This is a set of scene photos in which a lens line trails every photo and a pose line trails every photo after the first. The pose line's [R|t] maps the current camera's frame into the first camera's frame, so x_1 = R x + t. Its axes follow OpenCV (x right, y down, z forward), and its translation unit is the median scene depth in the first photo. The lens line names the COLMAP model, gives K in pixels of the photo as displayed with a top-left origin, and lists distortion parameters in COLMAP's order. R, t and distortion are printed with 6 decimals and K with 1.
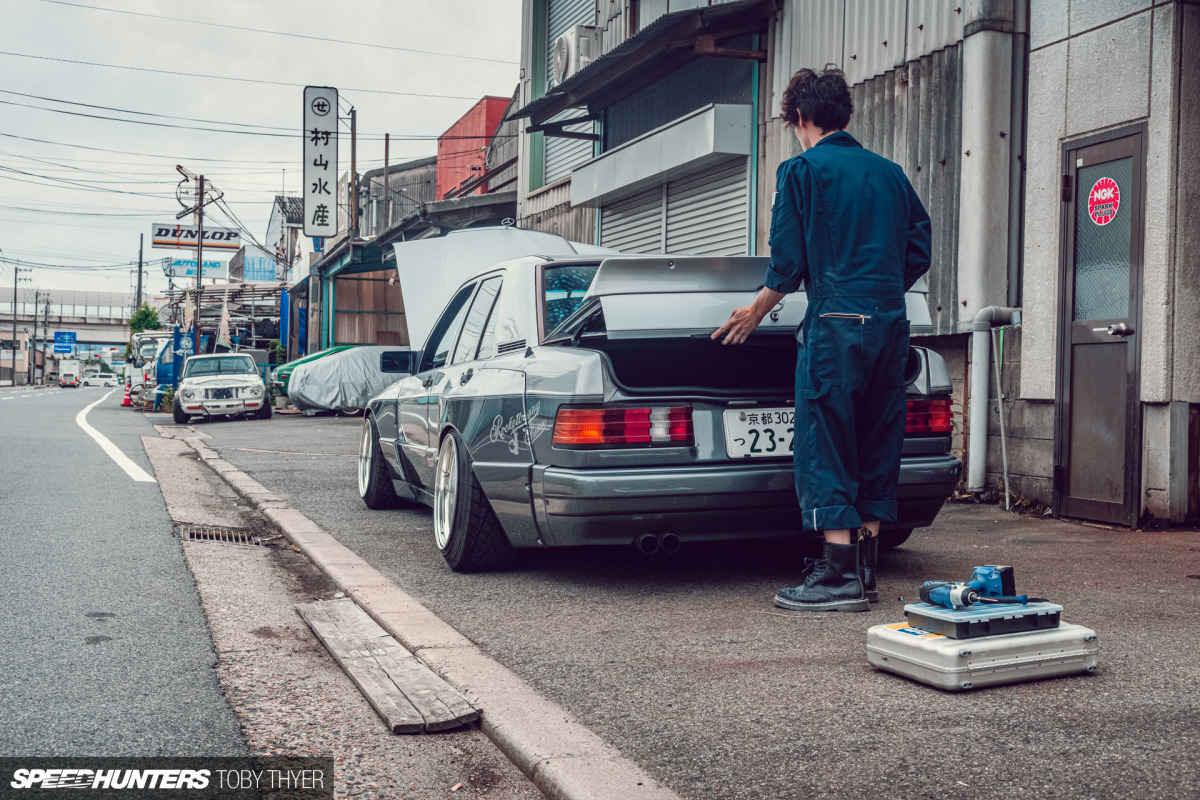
lens RADIAL K [[1395.2, 0, 602.0], [0, 1395.2, 398.6], [0, 0, 1]] dist [0.010911, 0.000000]
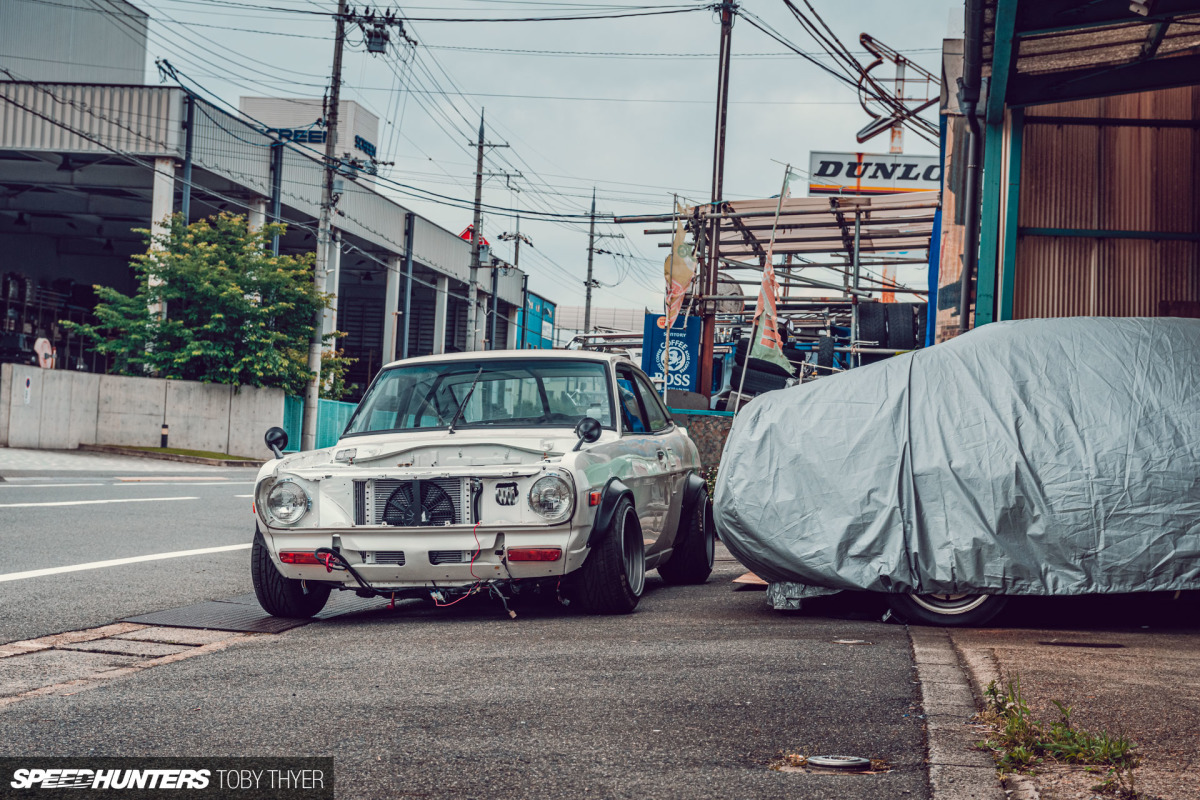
lens RADIAL K [[2383.5, 0, 599.7], [0, 2383.5, 400.5], [0, 0, 1]] dist [0.079314, 0.000000]
pose [[0.903762, 0.015101, -0.427770, -0.068906], [-0.033687, 0.998787, -0.035913, -0.007469], [0.426709, 0.046867, 0.903174, 0.639522]]
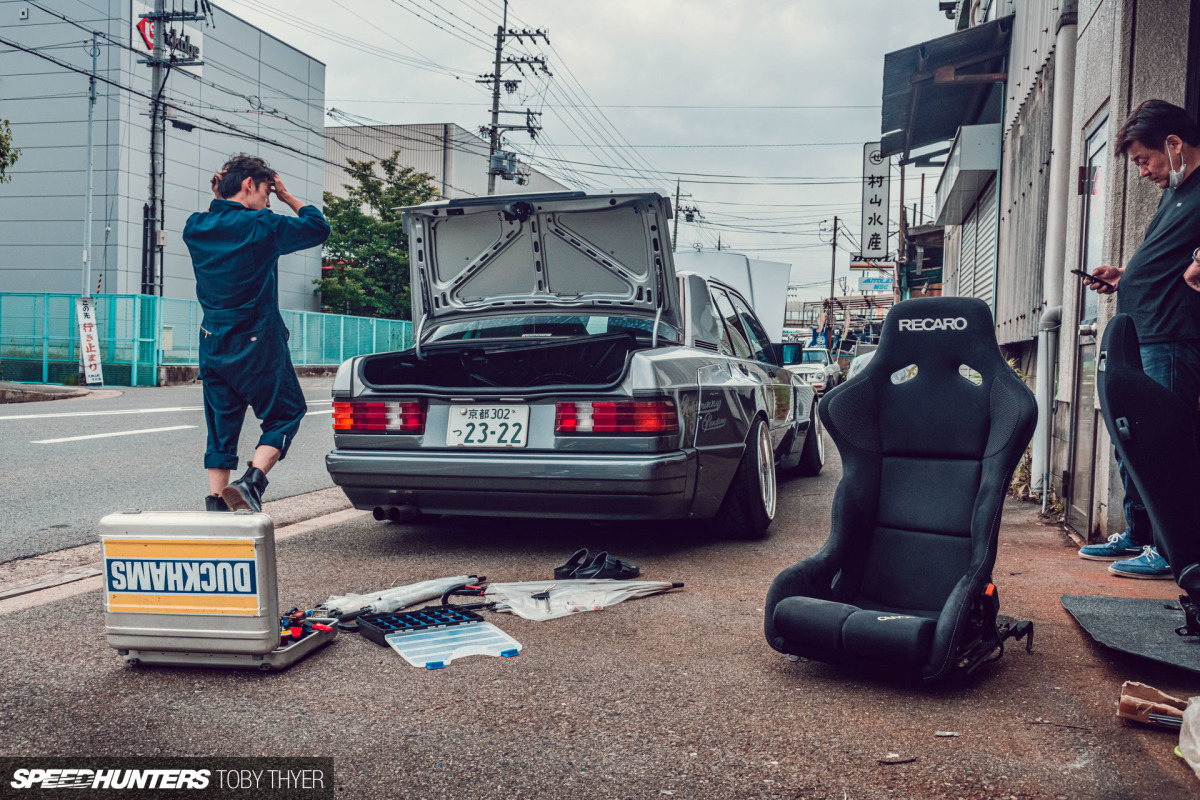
lens RADIAL K [[1025.4, 0, 596.6], [0, 1025.4, 398.8], [0, 0, 1]] dist [0.015594, -0.013135]
pose [[0.830569, 0.026634, -0.556279, 0.122024], [-0.016250, 0.999589, 0.023597, -0.003633], [0.556679, -0.010559, 0.830661, 0.063024]]
